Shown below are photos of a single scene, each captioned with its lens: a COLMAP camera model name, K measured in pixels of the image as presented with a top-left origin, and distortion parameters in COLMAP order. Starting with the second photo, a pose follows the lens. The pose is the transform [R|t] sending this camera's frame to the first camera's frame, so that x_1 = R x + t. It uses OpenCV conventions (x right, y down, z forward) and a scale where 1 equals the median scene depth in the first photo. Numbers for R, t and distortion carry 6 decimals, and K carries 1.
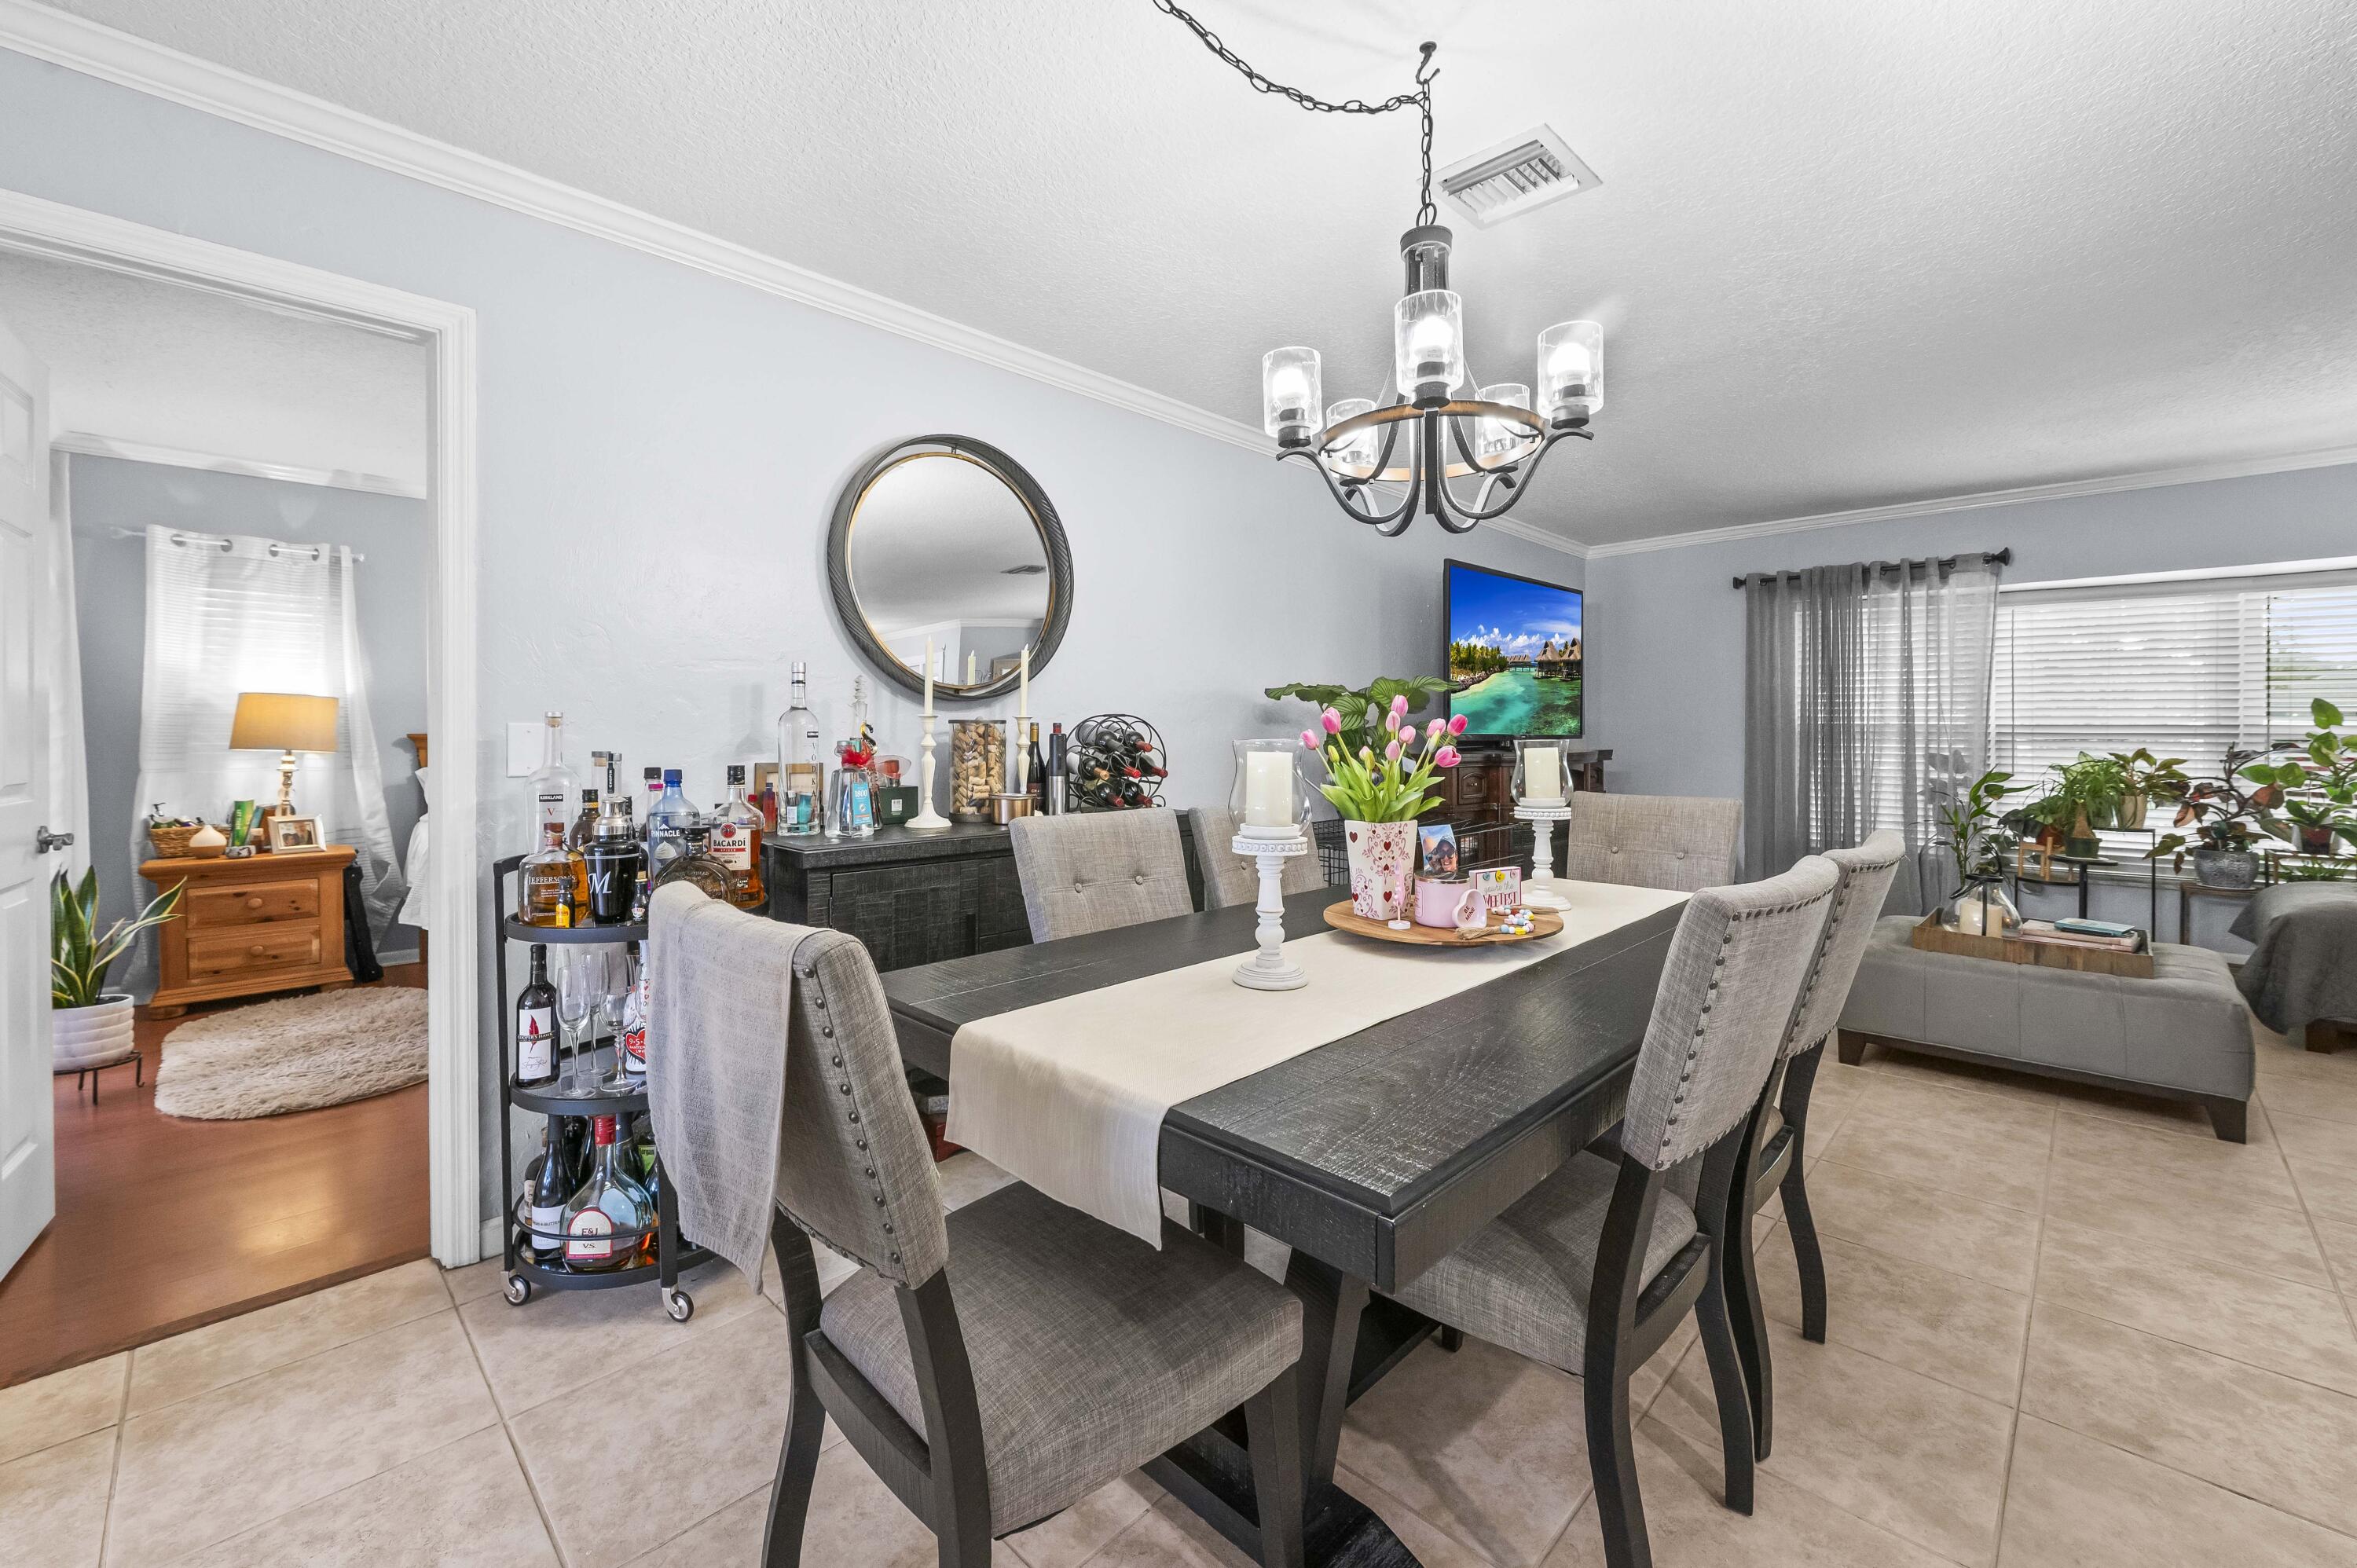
lens RADIAL K [[947.3, 0, 1164.3], [0, 947.3, 739.3], [0, 0, 1]] dist [-0.000055, -0.000298]
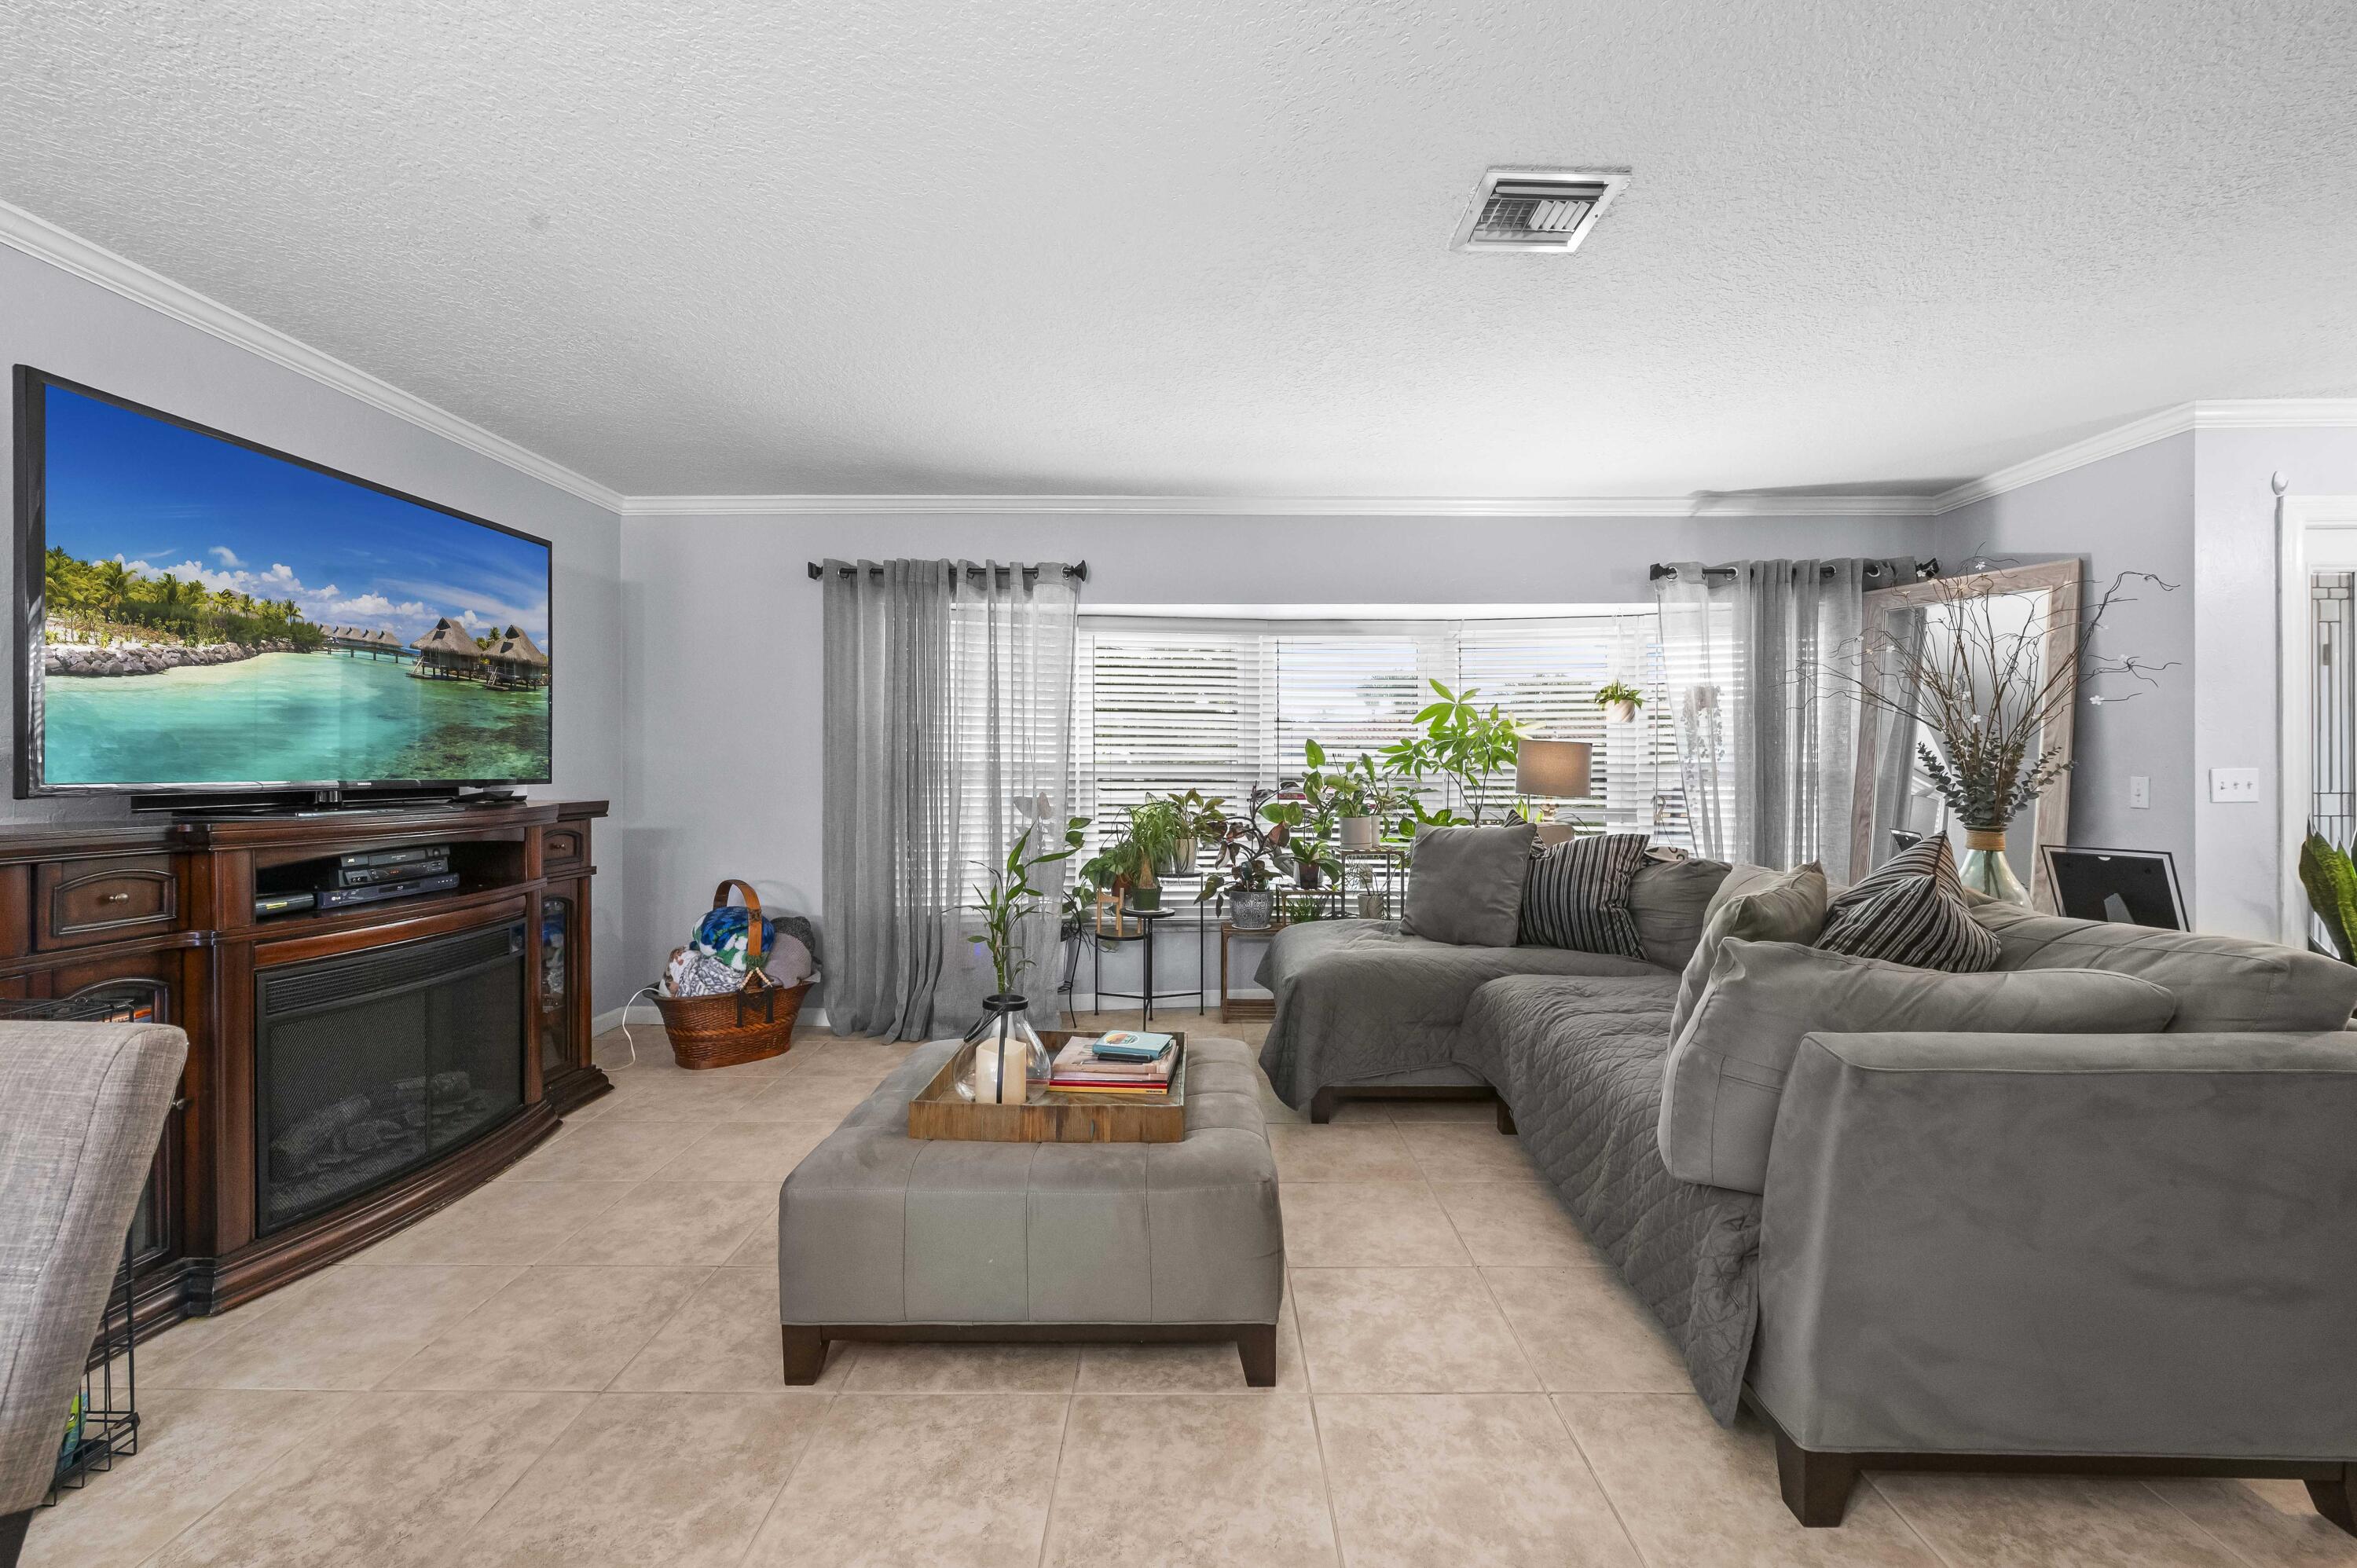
lens RADIAL K [[947.3, 0, 1185.0], [0, 947.3, 771.5], [0, 0, 1]] dist [-0.000055, -0.000298]
pose [[0.714584, -0.004233, 0.699537, 0.353751], [0.002854, 0.999991, 0.003135, -0.010625], [-0.699544, -0.000243, 0.714589, 0.318035]]
